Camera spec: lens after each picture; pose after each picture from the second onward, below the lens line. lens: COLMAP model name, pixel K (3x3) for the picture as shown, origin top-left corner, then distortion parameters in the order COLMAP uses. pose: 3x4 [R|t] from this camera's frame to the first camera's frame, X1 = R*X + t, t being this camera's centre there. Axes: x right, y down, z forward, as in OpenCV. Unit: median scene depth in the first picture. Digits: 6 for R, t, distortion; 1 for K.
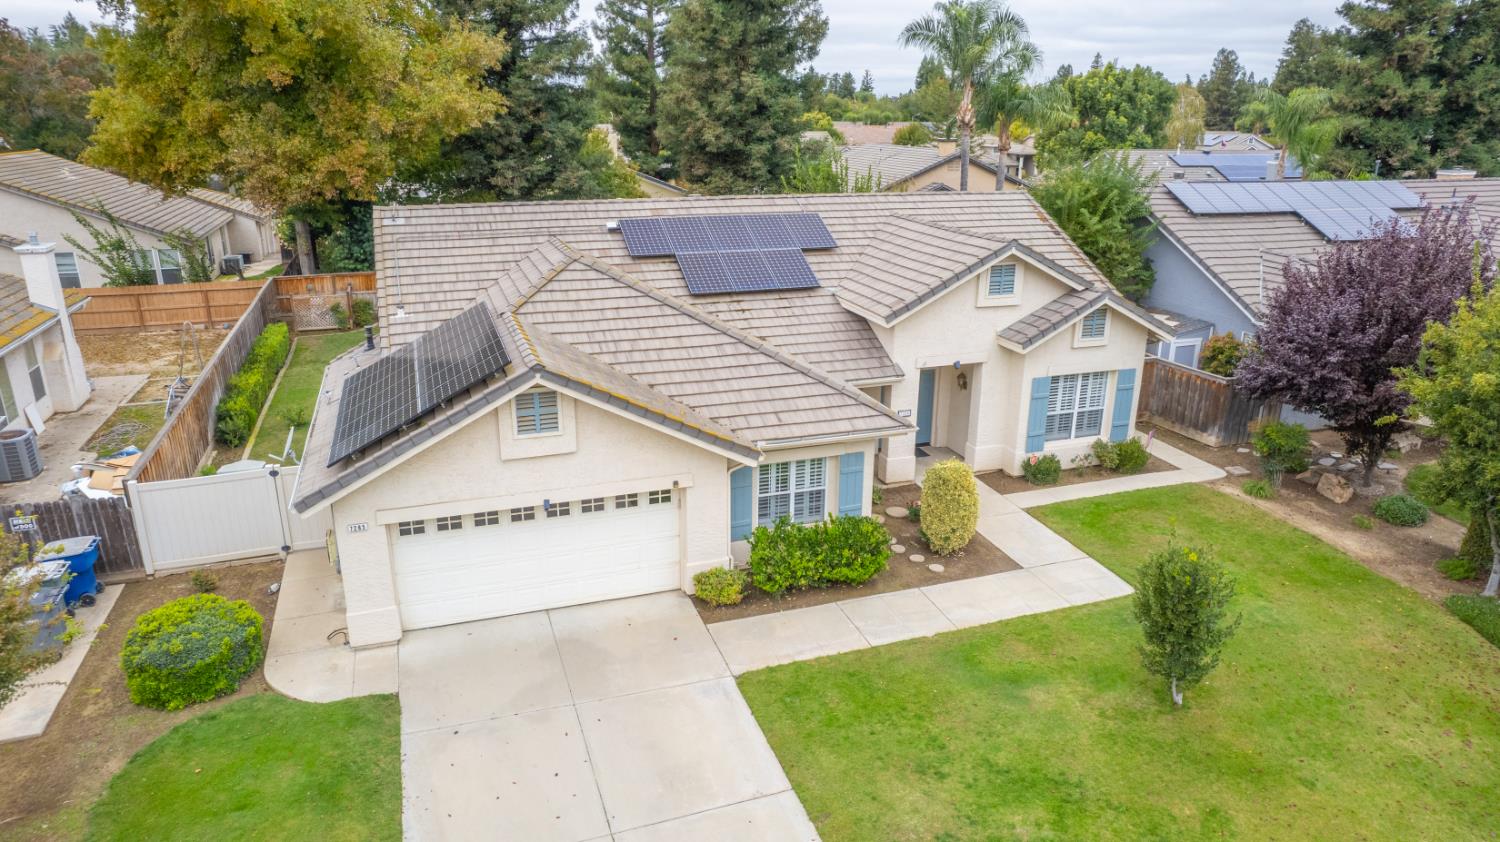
lens RADIAL K [[973.6, 0, 750.0], [0, 973.6, 421.0], [0, 0, 1]] dist [-0.086246, 0.079261]
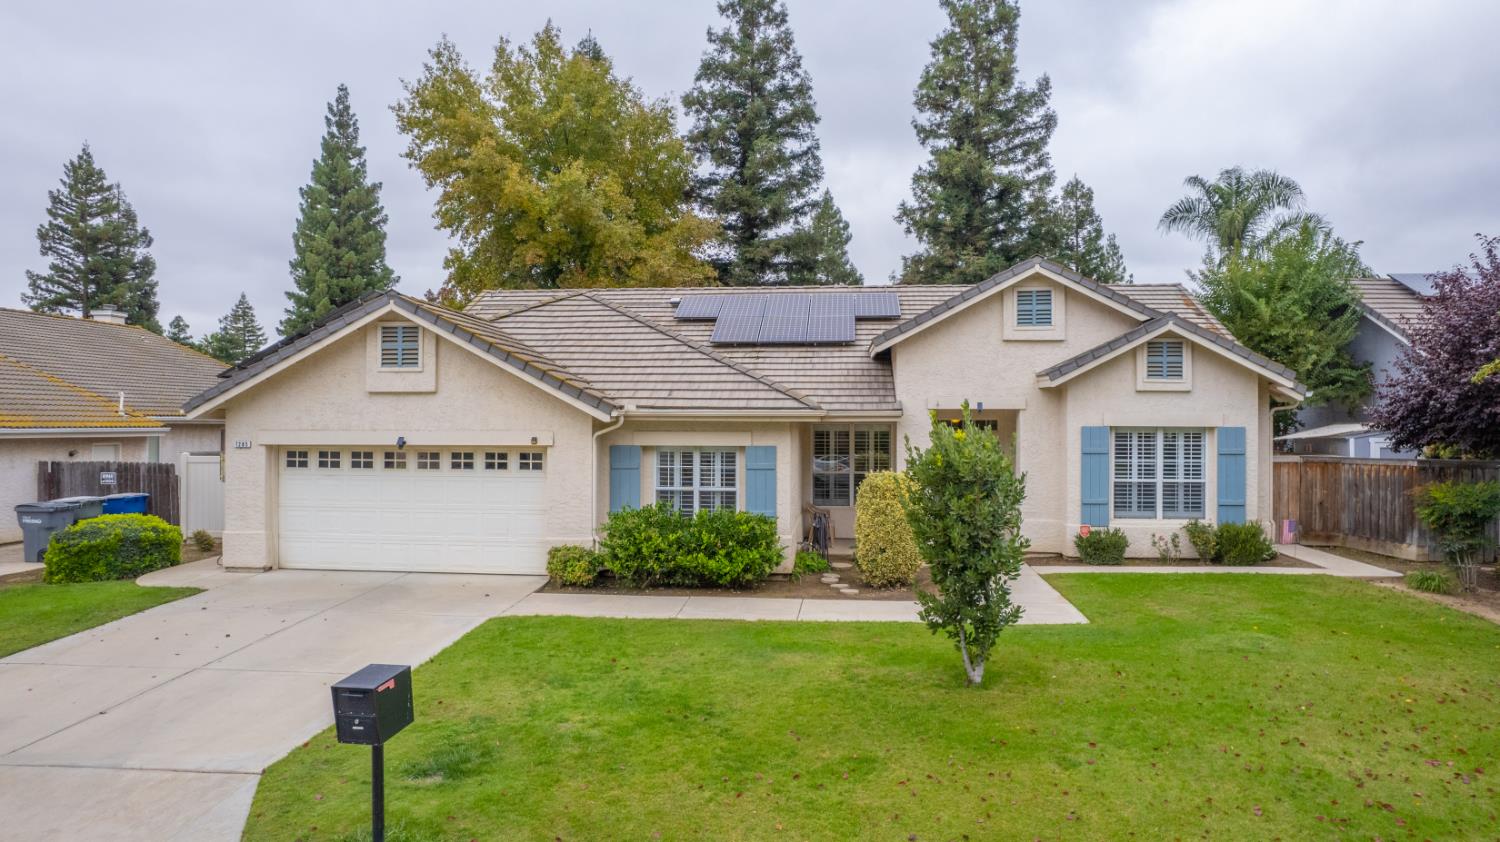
lens RADIAL K [[973.6, 0, 750.0], [0, 973.6, 421.0], [0, 0, 1]] dist [-0.086246, 0.079261]
pose [[0.904265, -0.008015, -0.426895, 0.478326], [-0.130172, 0.947050, -0.293516, 0.274477], [0.406644, 0.320987, 0.855341, 0.252369]]
